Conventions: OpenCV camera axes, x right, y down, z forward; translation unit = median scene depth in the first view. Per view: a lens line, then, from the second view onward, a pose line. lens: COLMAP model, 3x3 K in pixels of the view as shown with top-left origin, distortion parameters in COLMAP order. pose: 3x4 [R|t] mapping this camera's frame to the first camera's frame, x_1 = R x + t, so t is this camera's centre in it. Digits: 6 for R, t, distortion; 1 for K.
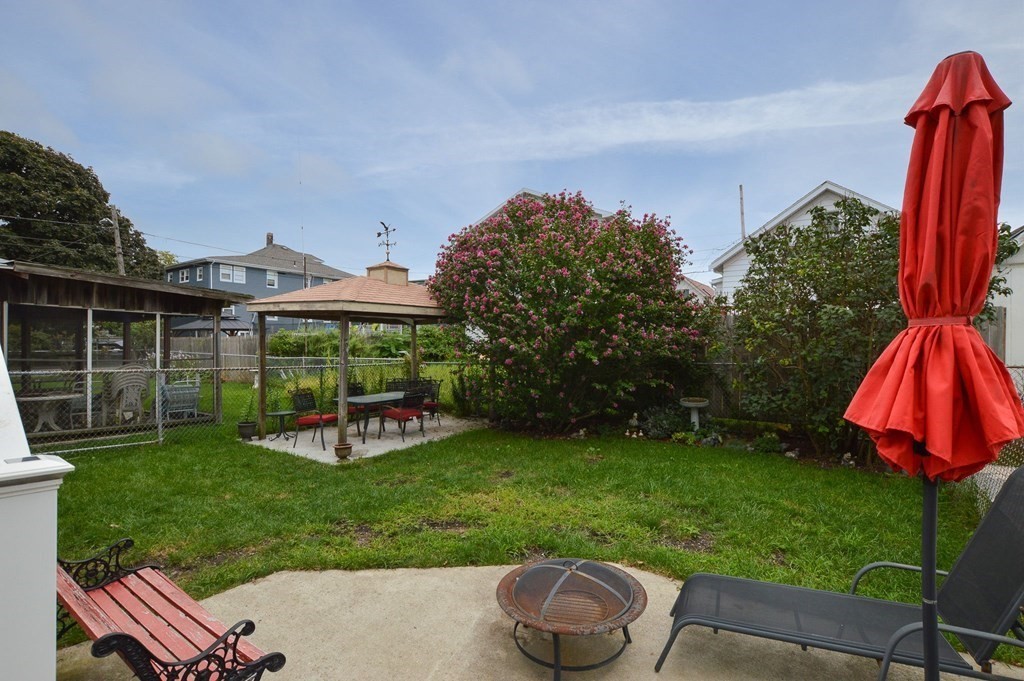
lens RADIAL K [[492.0, 0, 505.3], [0, 492.0, 344.9], [0, 0, 1]] dist [0.001904, 0.000184]
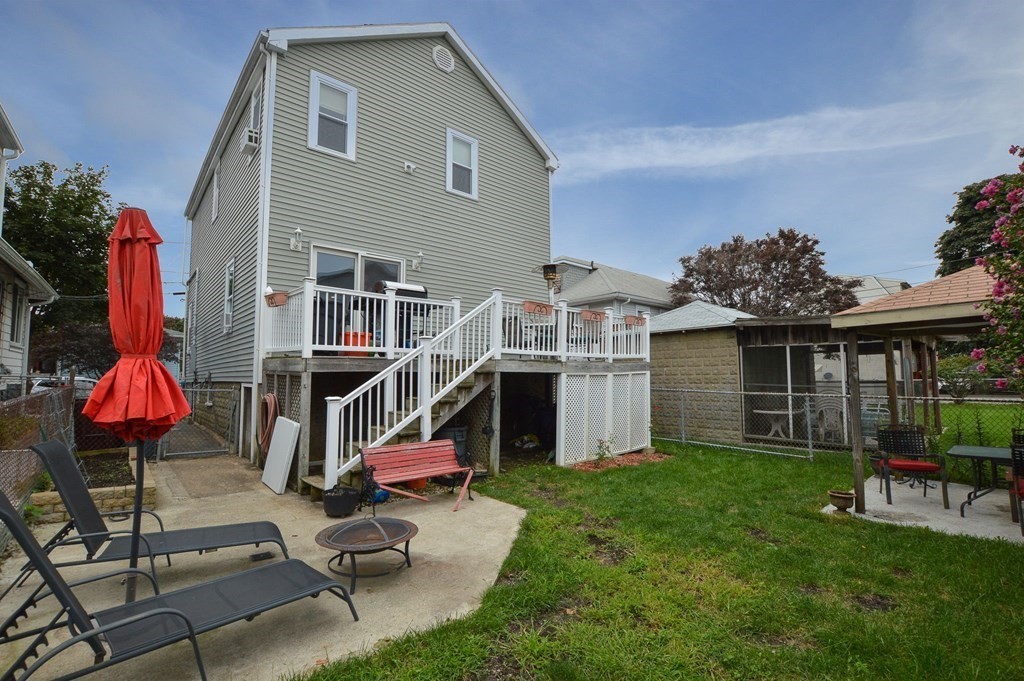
lens RADIAL K [[460.9, 0, 515.4], [0, 460.9, 348.0], [0, 0, 1]] dist [-0.022517, 0.000317]
pose [[-0.203711, -0.055858, -0.977436, 0.581945], [0.003079, 0.998330, -0.057694, 0.001047], [0.979026, -0.014763, -0.203199, 0.681154]]
